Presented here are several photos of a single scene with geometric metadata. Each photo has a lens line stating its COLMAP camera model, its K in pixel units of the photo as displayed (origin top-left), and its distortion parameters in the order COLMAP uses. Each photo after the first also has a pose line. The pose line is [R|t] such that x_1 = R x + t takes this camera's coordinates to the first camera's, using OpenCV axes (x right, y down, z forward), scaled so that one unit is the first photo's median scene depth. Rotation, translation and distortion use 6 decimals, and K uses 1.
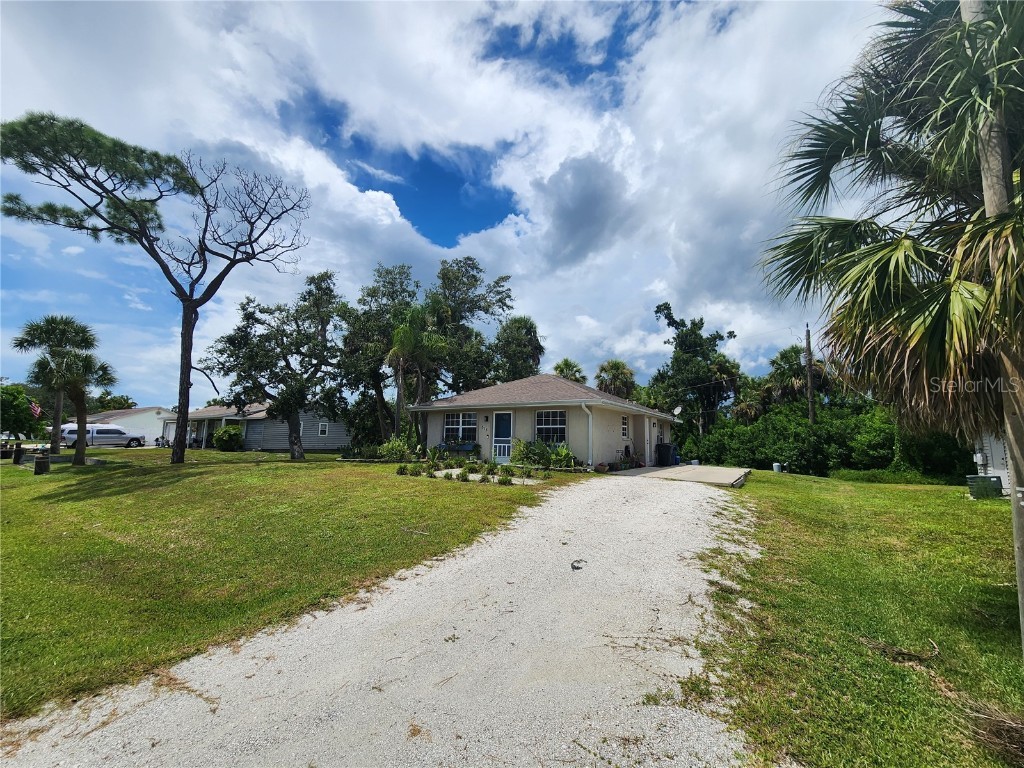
lens RADIAL K [[423.1, 0, 512.0], [0, 423.1, 384.0], [0, 0, 1]] dist [0.002168, -0.000364]
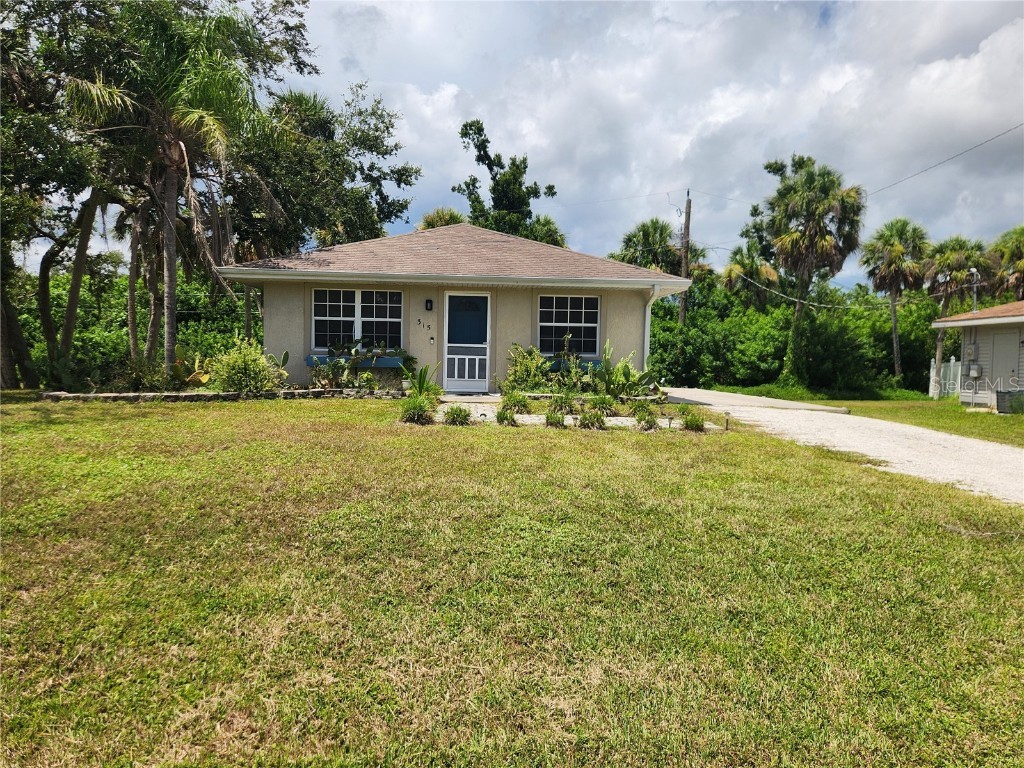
lens RADIAL K [[700.7, 0, 512.0], [0, 700.7, 384.0], [0, 0, 1]] dist [0.070658, 0.000085]
pose [[0.806780, -0.024826, 0.590331, -0.302834], [-0.083374, 0.984337, 0.155339, 0.023519], [-0.584940, -0.174543, 0.792073, 0.172000]]
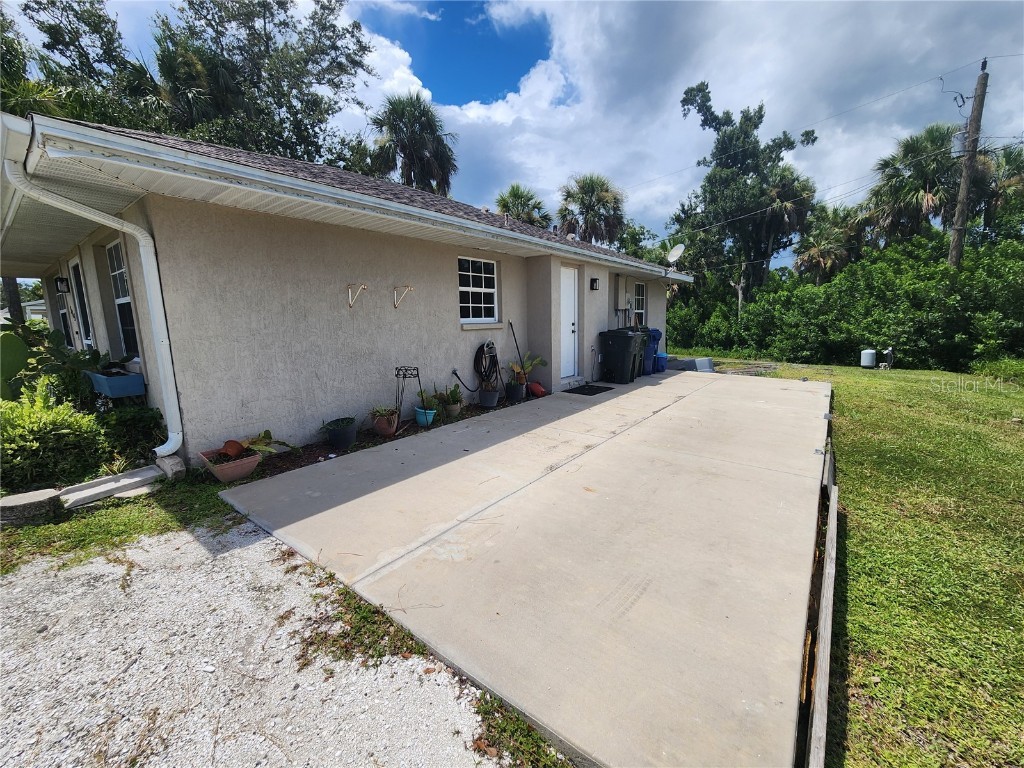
lens RADIAL K [[423.1, 0, 512.0], [0, 423.1, 384.0], [0, 0, 1]] dist [0.002168, -0.000364]
pose [[0.995372, -0.022957, -0.093316, 0.216893], [0.048687, 0.957670, 0.283722, 0.051284], [0.082853, -0.286952, 0.954355, 0.429134]]
